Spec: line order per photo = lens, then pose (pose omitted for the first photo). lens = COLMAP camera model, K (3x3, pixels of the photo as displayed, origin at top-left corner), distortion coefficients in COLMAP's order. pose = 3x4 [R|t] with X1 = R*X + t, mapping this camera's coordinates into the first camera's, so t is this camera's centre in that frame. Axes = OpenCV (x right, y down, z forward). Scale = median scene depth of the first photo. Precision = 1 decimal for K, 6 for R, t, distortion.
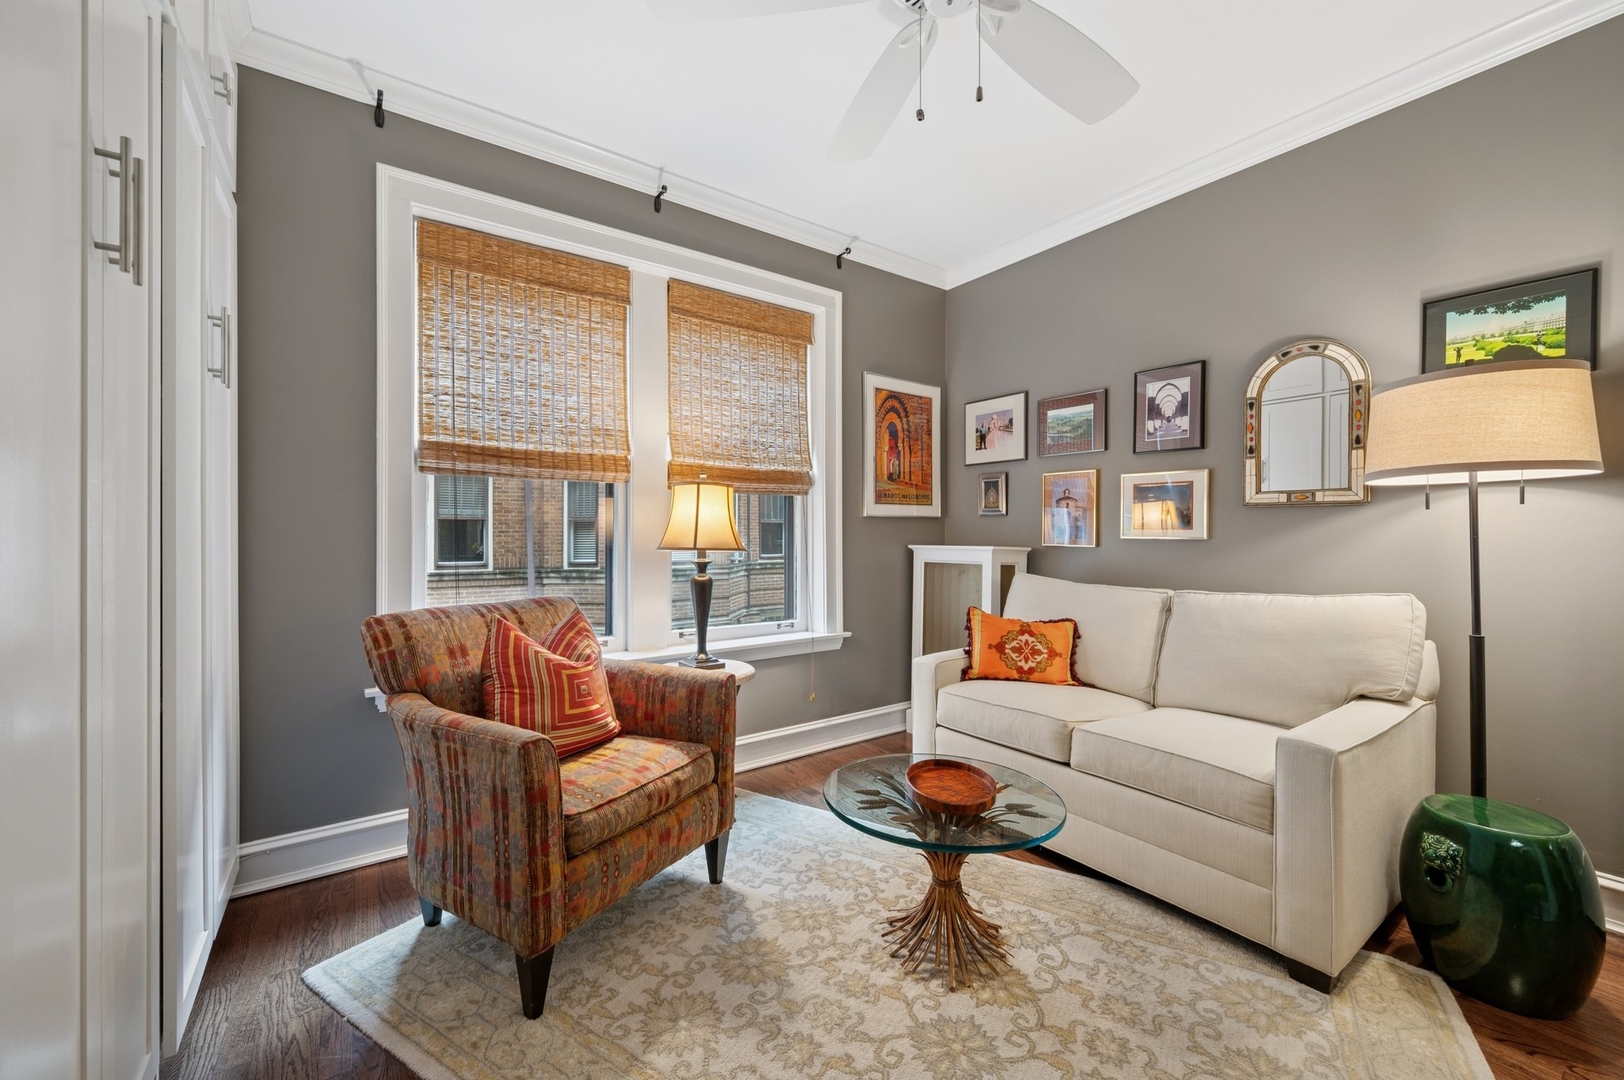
lens RADIAL K [[647.0, 0, 817.0], [0, 647.0, 539.1], [0, 0, 1]] dist [-0.000571, -0.000065]
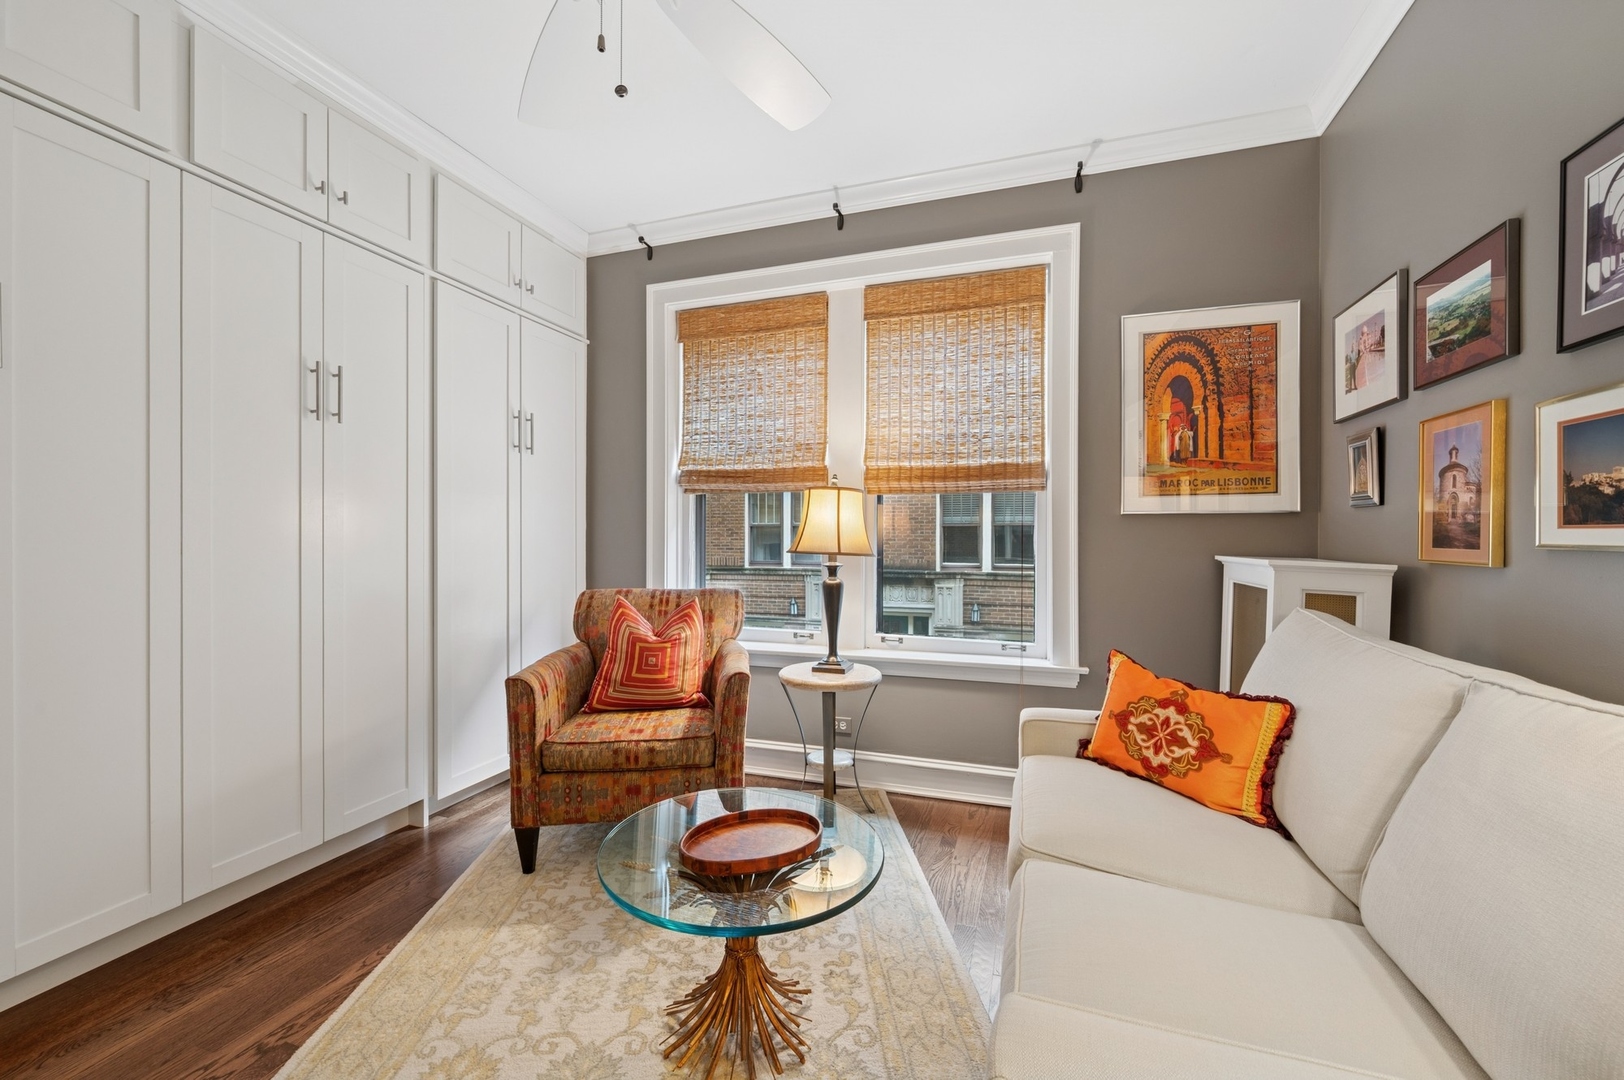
lens RADIAL K [[642.8, 0, 814.0], [0, 642.8, 544.2], [0, 0, 1]] dist [0.000110, 0.000070]
pose [[0.574287, 0.009378, -0.818600, 0.572145], [-0.009233, 0.999945, 0.004979, -0.002514], [0.818602, 0.004699, 0.574342, 0.364949]]
